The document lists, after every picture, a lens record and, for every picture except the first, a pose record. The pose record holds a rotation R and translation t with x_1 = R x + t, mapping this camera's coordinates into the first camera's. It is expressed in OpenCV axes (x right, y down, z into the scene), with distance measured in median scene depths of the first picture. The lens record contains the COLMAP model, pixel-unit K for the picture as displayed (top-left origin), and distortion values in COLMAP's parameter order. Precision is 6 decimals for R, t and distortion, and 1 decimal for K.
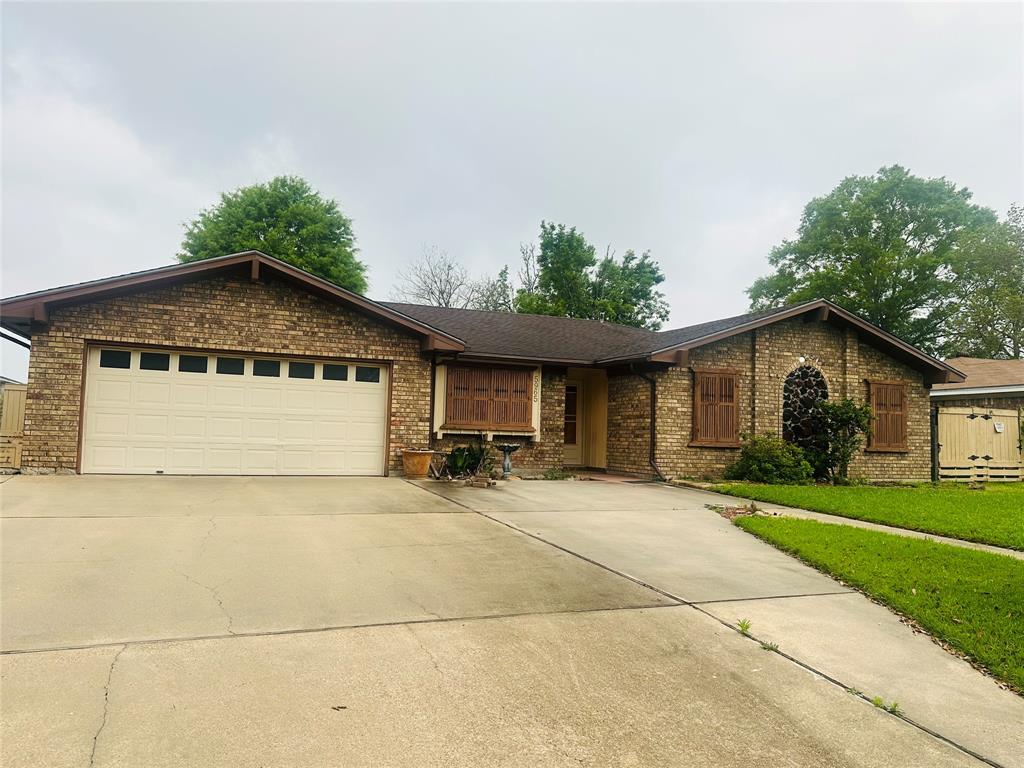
lens RADIAL K [[758.7, 0, 512.0], [0, 758.7, 384.0], [0, 0, 1]] dist [0.133578, -0.209299]
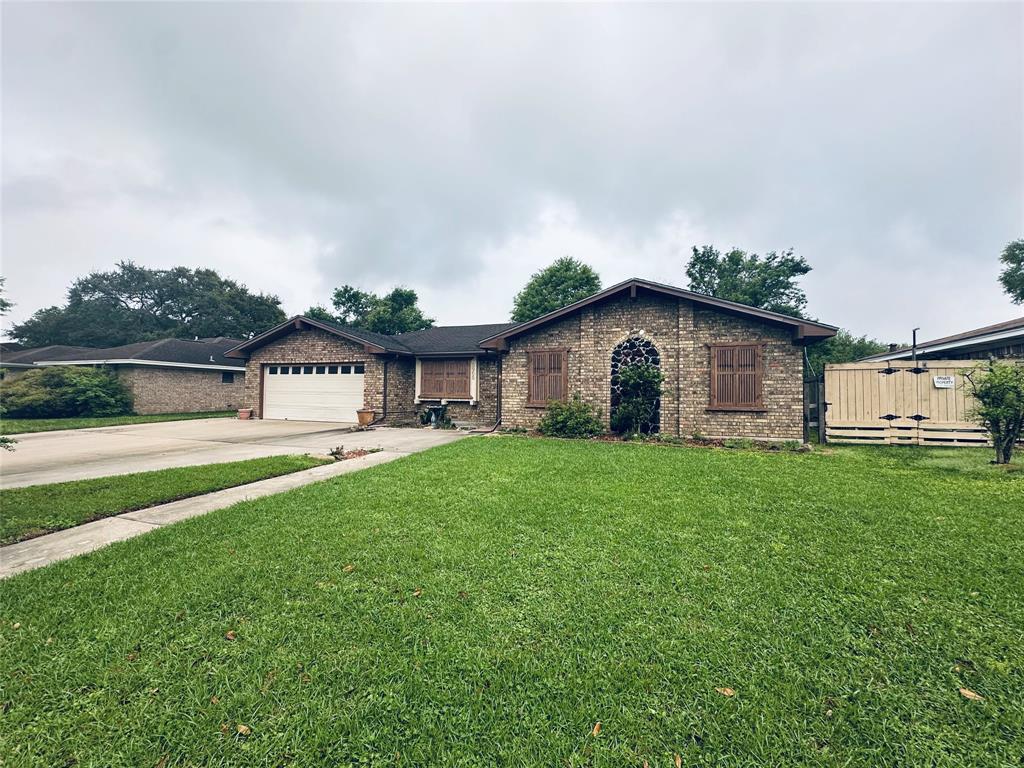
lens RADIAL K [[429.7, 0, 512.0], [0, 429.7, 384.0], [0, 0, 1]] dist [-0.000611, -0.000138]
pose [[0.743922, -0.039108, -0.667121, 0.722353], [0.058171, 0.998286, 0.006346, 0.033923], [0.665730, -0.043529, 0.744922, 0.411059]]
